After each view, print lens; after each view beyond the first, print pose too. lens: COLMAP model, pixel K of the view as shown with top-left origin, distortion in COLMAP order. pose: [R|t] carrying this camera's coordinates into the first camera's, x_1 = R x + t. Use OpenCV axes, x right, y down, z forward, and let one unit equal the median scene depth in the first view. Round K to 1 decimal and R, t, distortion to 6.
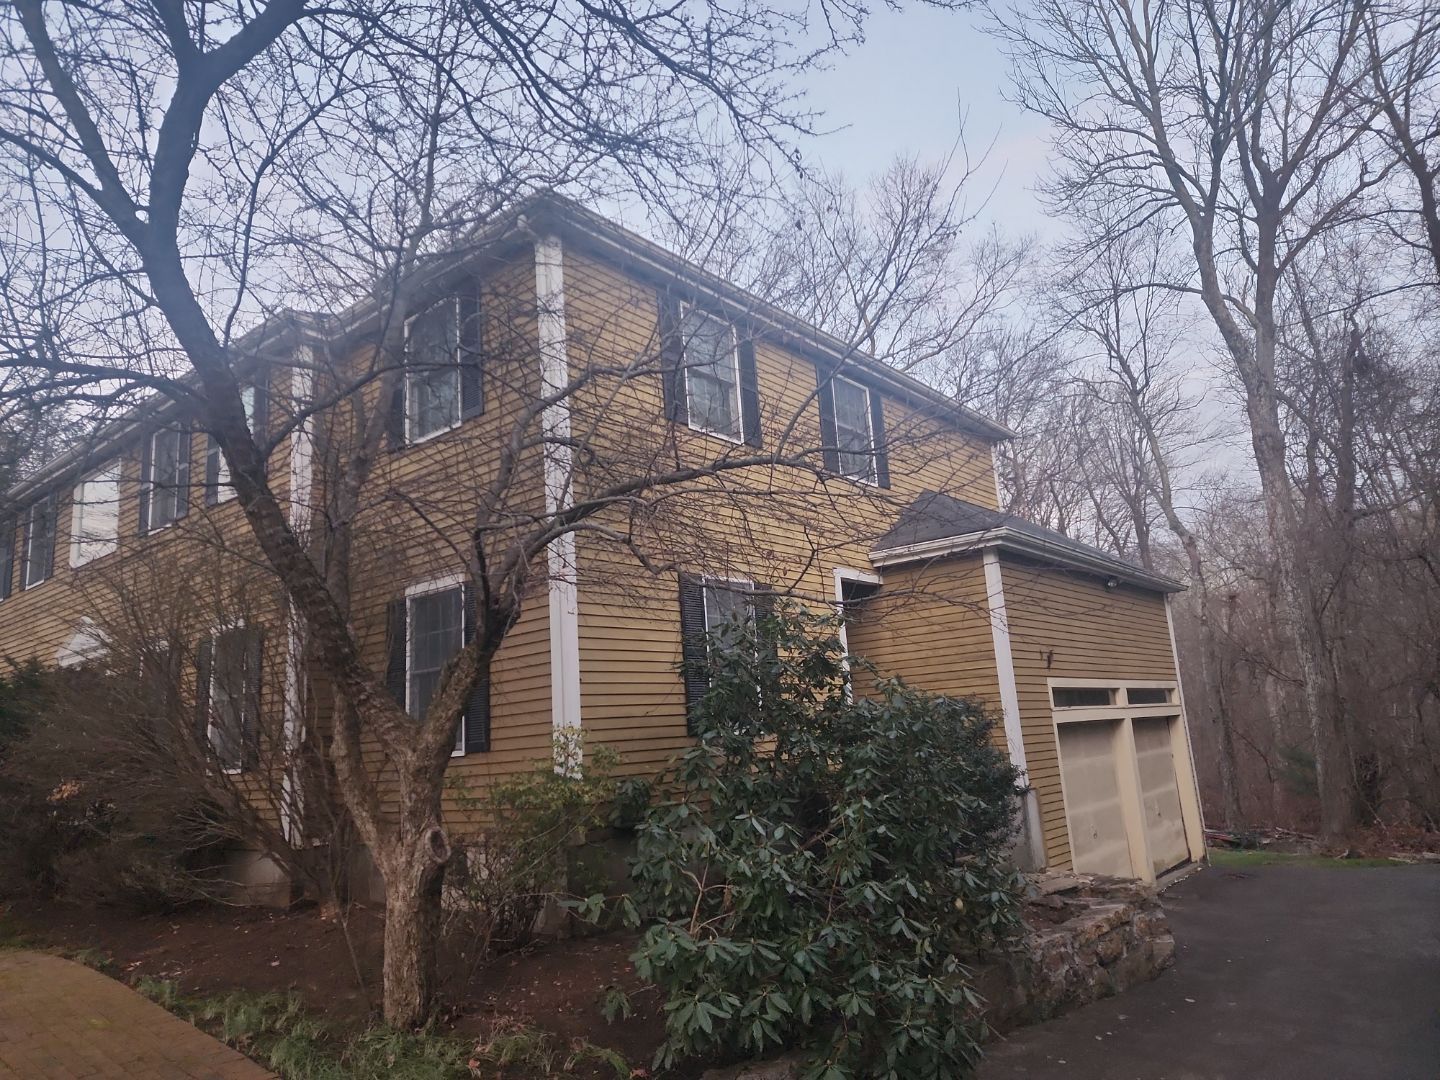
lens RADIAL K [[941.1, 0, 707.2], [0, 941.1, 559.7], [0, 0, 1]] dist [0.088136, -0.074595]
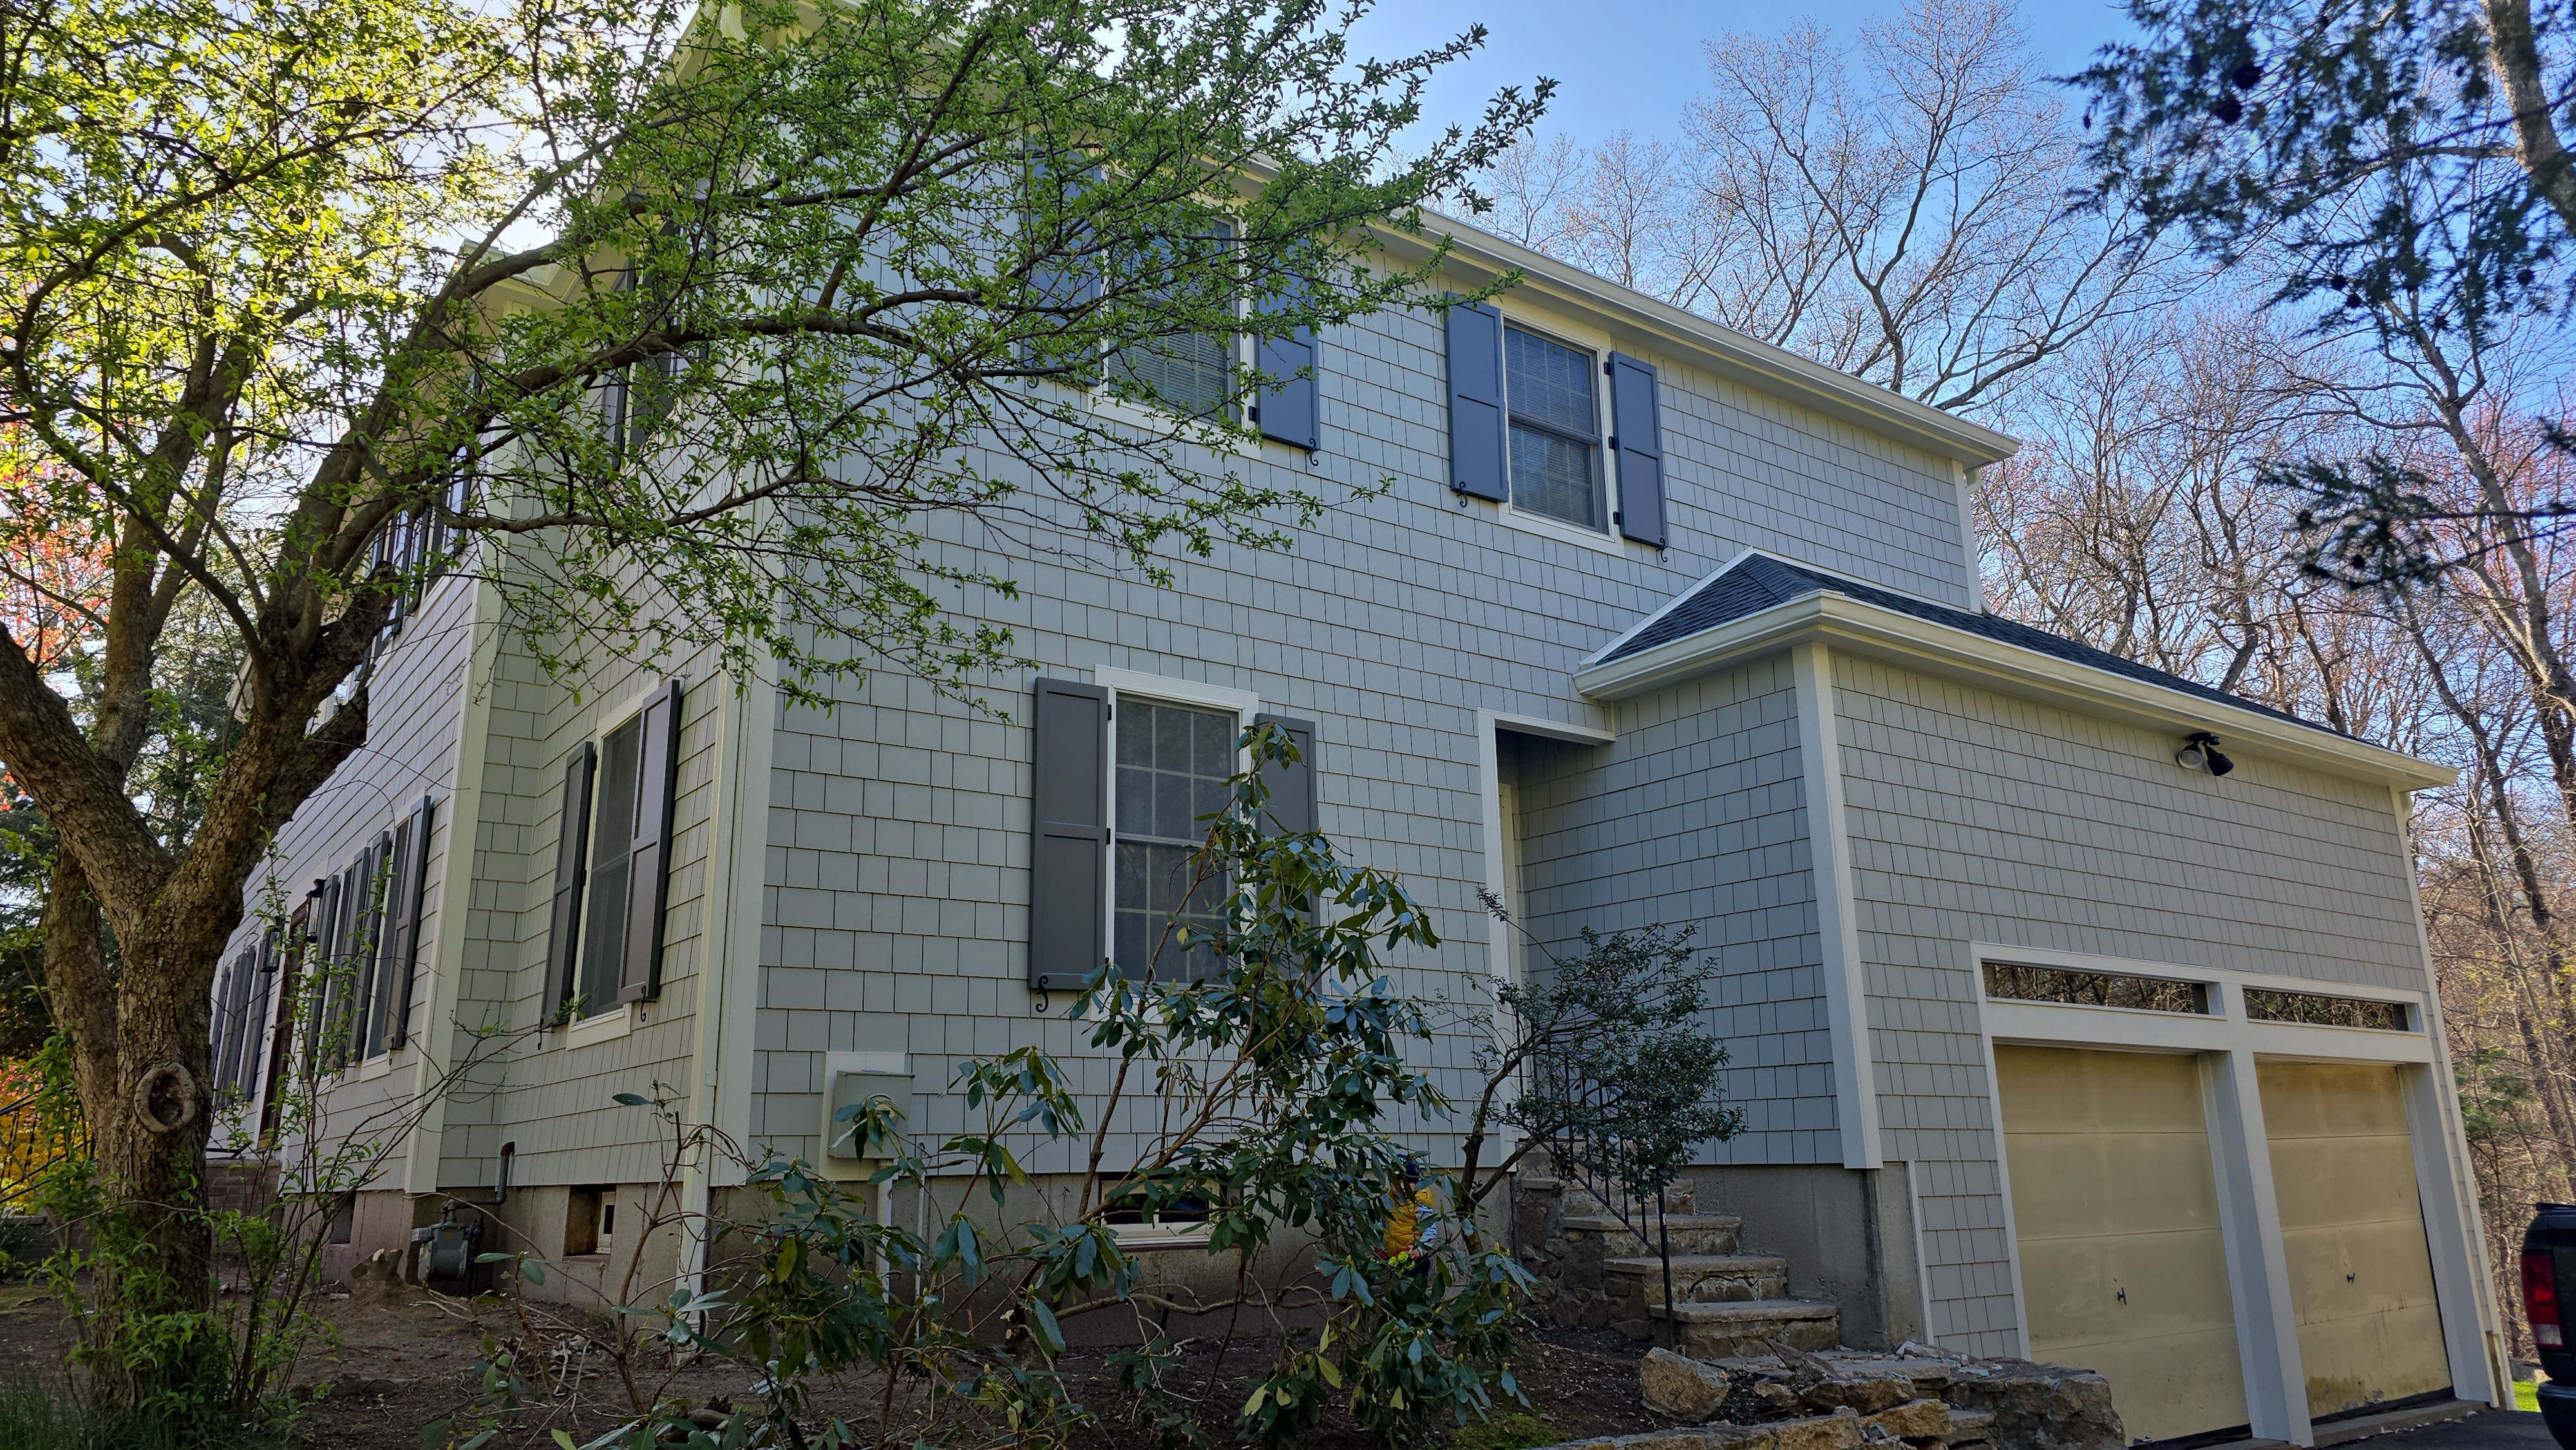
lens RADIAL K [[1778.1, 0, 1288.0], [0, 1778.1, 725.0], [0, 0, 1]] dist [-0.008153, -0.004728]
pose [[0.968243, -0.022632, -0.248983, 0.244791], [0.006131, 0.997744, -0.066851, 0.074846], [0.249934, 0.063201, 0.966198, 0.096530]]
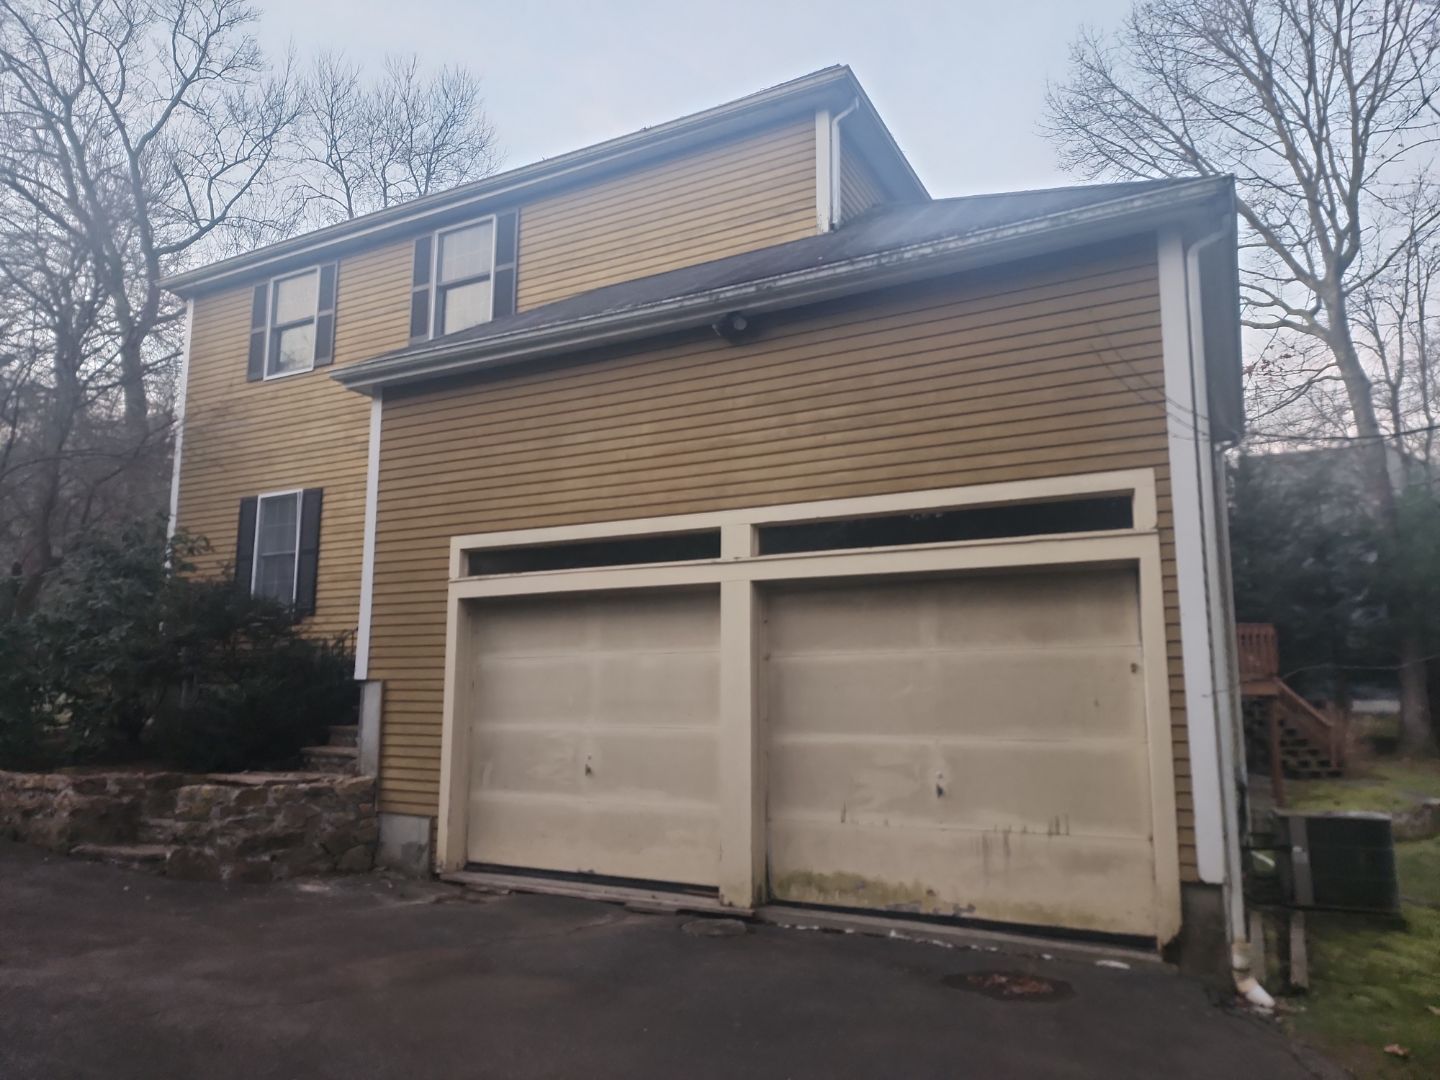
lens RADIAL K [[940.5, 0, 718.1], [0, 940.5, 553.3], [0, 0, 1]] dist [0.088530, -0.075400]
pose [[0.214095, -0.072548, -0.974115, 1.036094], [0.173898, 0.984139, -0.035075, 0.183912], [0.961209, -0.161887, 0.223315, 0.969810]]
